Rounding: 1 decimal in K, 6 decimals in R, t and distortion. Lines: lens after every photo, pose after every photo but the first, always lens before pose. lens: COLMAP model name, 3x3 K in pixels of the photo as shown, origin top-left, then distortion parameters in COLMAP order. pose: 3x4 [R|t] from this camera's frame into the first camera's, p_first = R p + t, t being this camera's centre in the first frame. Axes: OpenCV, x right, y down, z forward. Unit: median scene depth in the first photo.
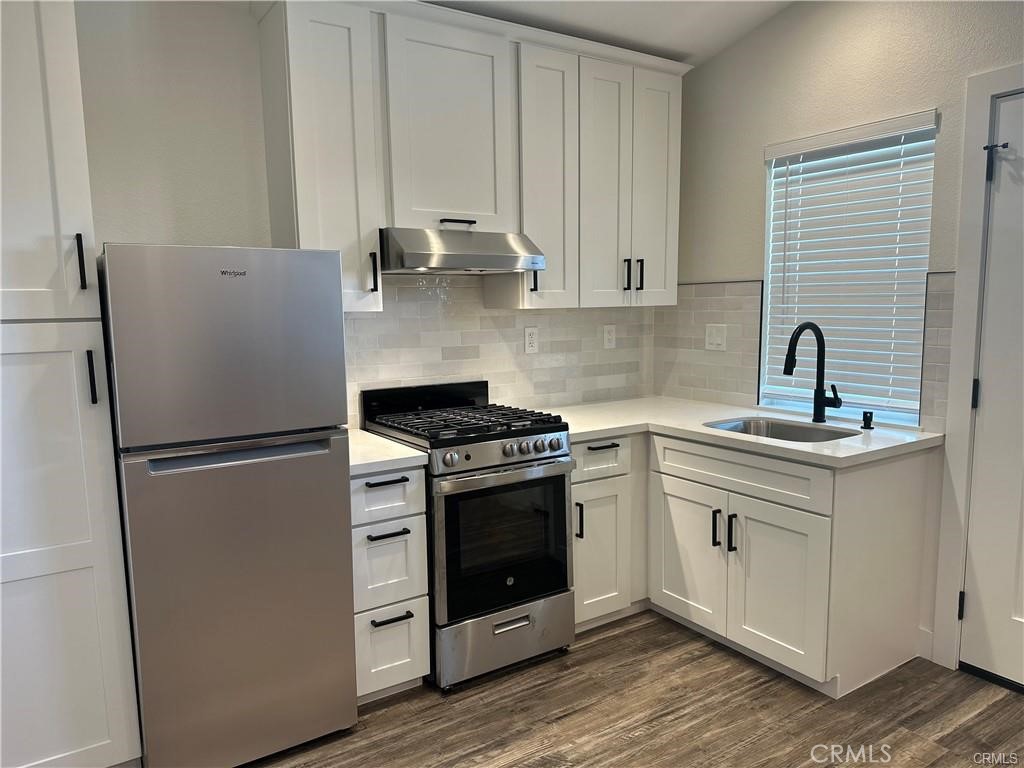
lens RADIAL K [[718.9, 0, 512.8], [0, 718.9, 395.9], [0, 0, 1]] dist [0.074461, -0.096102]
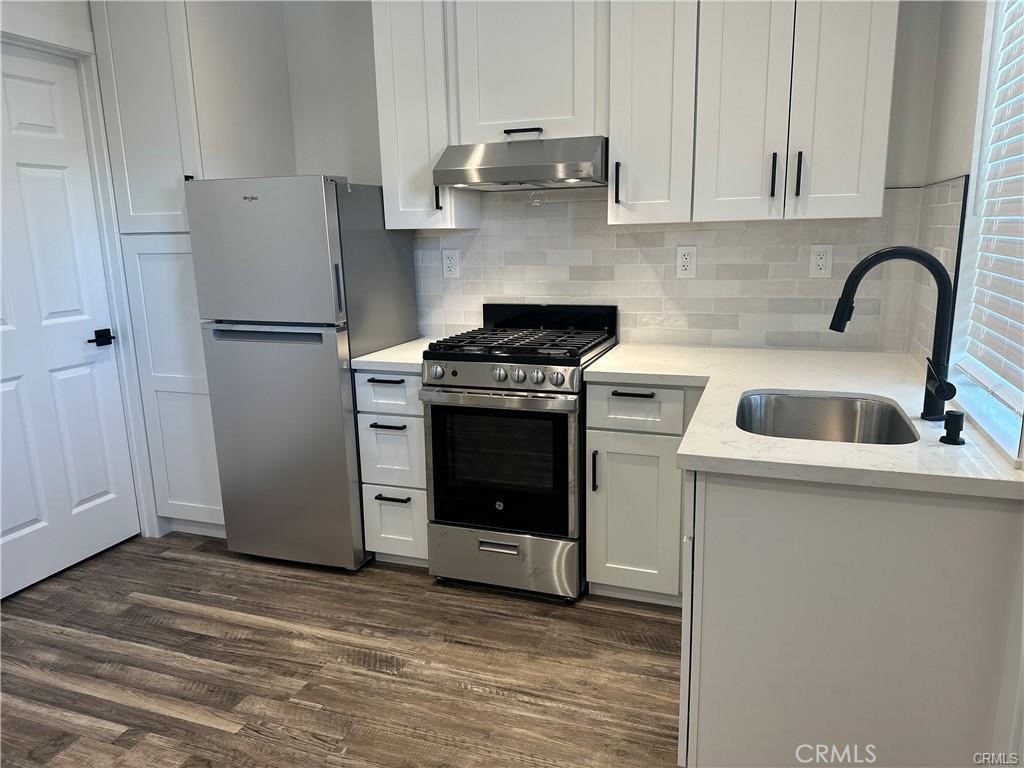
lens RADIAL K [[718.9, 0, 520.7], [0, 718.9, 391.4], [0, 0, 1]] dist [0.074461, -0.096102]
pose [[0.605189, 0.176061, -0.776369, 0.744320], [-0.092090, 0.984173, 0.151400, -0.049613], [0.790738, -0.020130, 0.611824, 0.418205]]
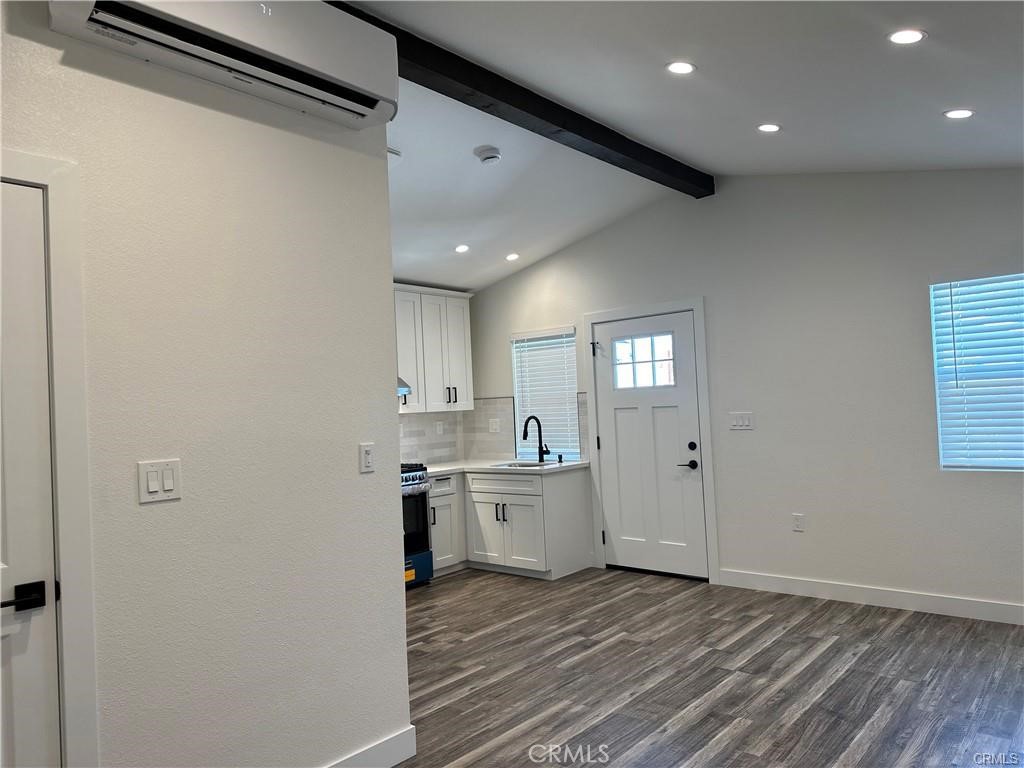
lens RADIAL K [[718.9, 0, 518.5], [0, 718.9, 384.8], [0, 0, 1]] dist [0.074461, -0.096102]
pose [[0.959324, -0.020489, 0.281565, -0.257078], [0.066613, 0.985629, -0.155234, 0.148717], [-0.274338, 0.167675, 0.946902, -1.118370]]
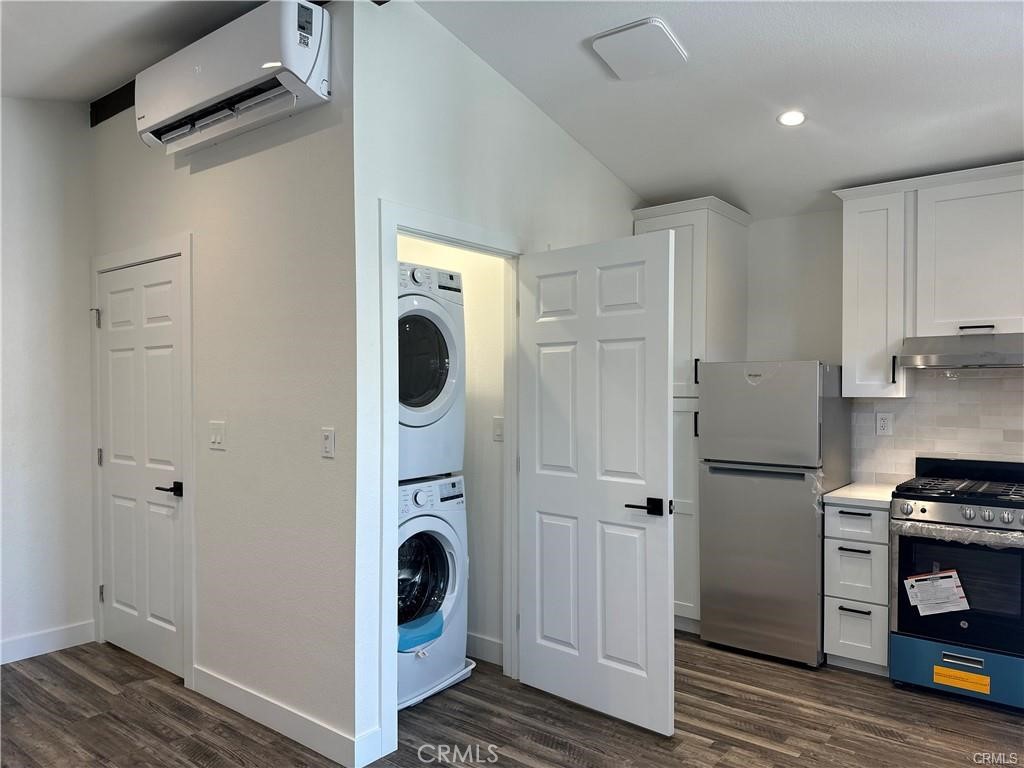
lens RADIAL K [[718.9, 0, 516.1], [0, 718.9, 395.1], [0, 0, 1]] dist [0.074461, -0.096102]
pose [[0.311878, 0.024949, -0.949794, 0.893744], [-0.123318, 0.992262, -0.014429, -0.010954], [0.942085, 0.121627, 0.312542, -0.123190]]
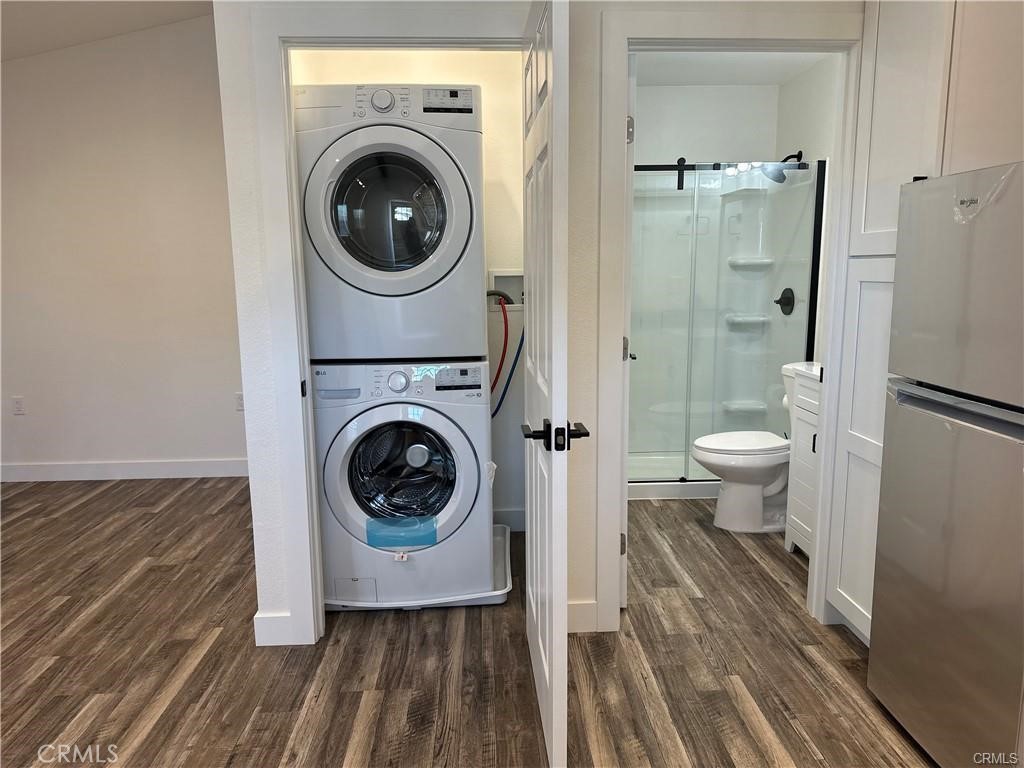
lens RADIAL K [[718.9, 0, 512.0], [0, 718.9, 399.1], [0, 0, 1]] dist [0.074461, -0.096102]
pose [[-0.506667, 0.169506, -0.845314, 0.483792], [-0.094479, 0.963660, 0.249866, -0.079779], [0.856949, 0.206463, -0.472241, 0.728303]]
